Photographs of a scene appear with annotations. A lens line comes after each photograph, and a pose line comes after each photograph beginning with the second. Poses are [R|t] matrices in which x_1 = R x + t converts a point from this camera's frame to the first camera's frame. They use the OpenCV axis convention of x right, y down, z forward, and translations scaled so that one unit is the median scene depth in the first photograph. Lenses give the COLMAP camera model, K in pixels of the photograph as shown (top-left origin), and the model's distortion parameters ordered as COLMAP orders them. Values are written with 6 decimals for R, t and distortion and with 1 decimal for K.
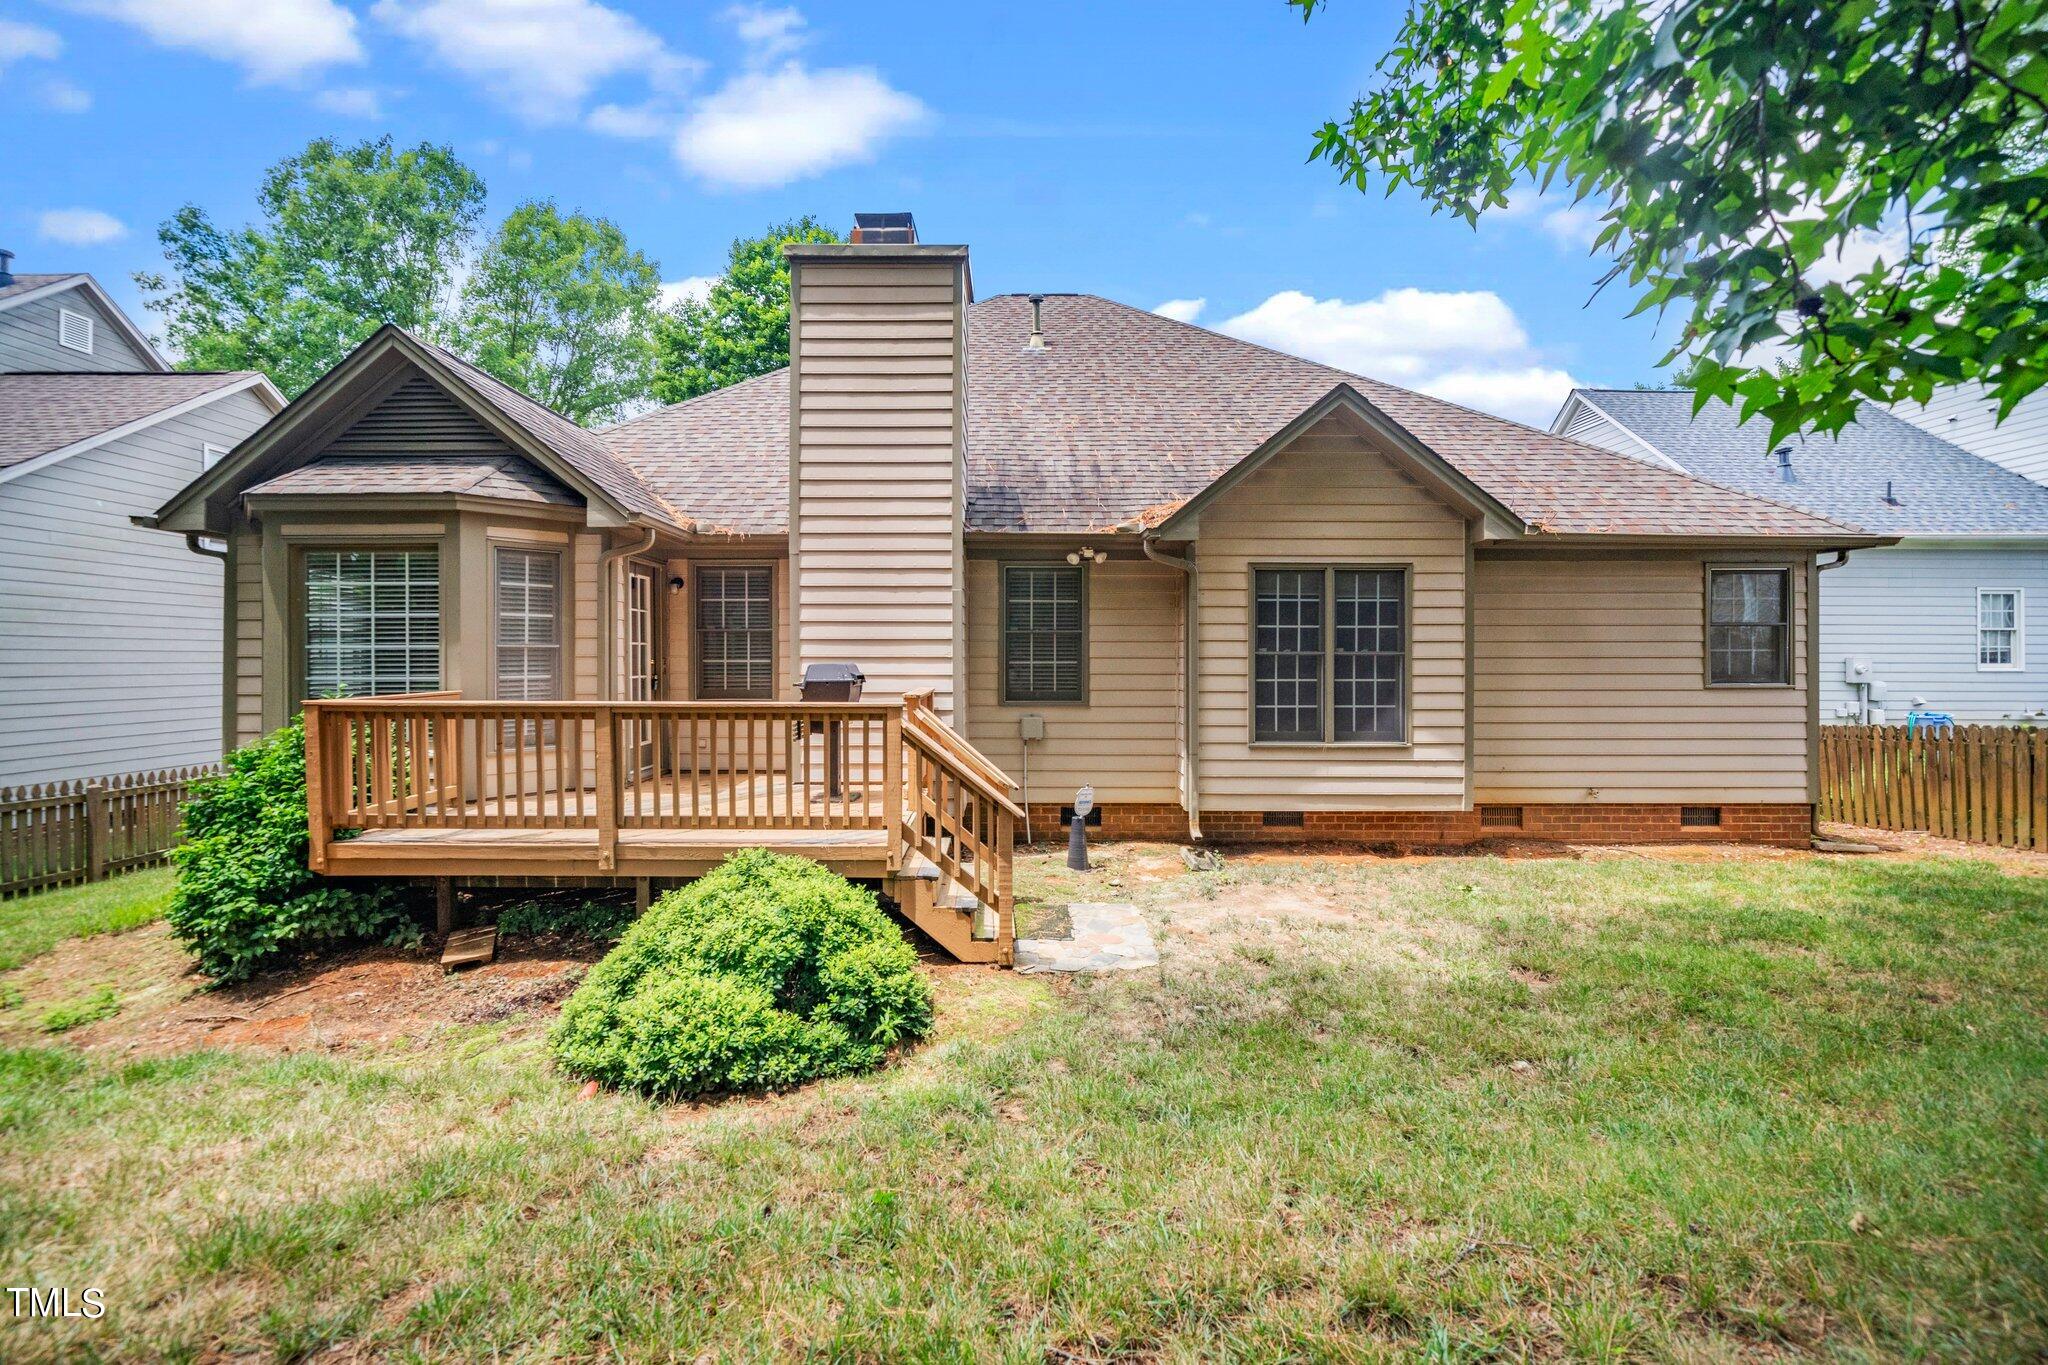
lens RADIAL K [[817.9, 0, 1017.9], [0, 817.9, 679.4], [0, 0, 1]] dist [-0.000402, -0.000040]
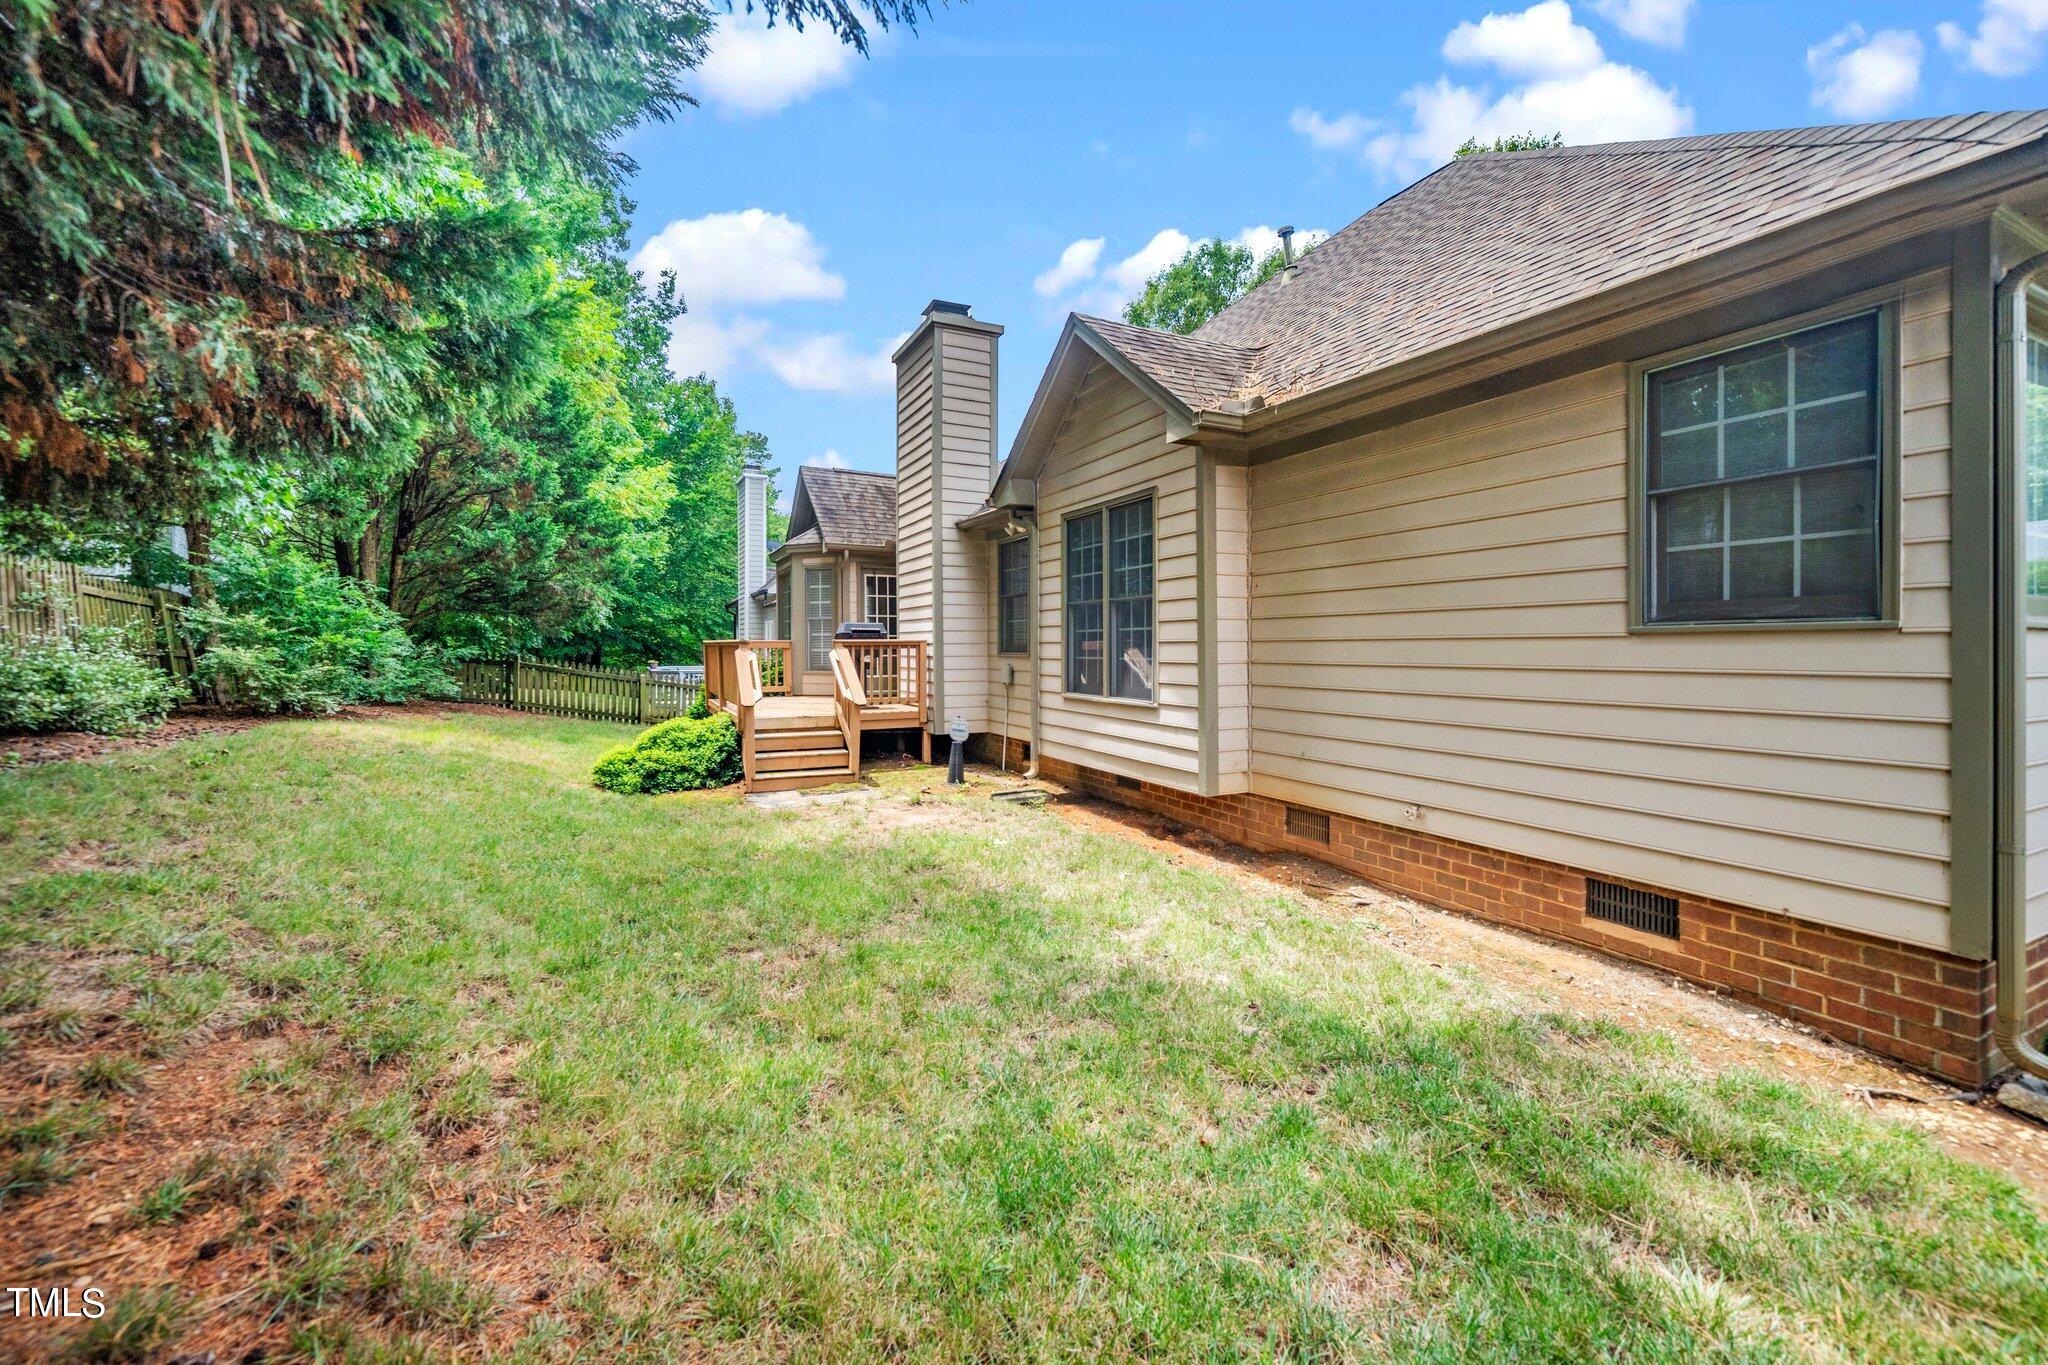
lens RADIAL K [[832.7, 0, 1010.9], [0, 832.7, 653.7], [0, 0, 1]] dist [-0.000500, -0.000330]
pose [[0.423492, 0.006752, -0.905875, 1.121574], [-0.016312, 0.999867, -0.000173, 0.028654], [0.905753, 0.014851, 0.423546, 0.479220]]
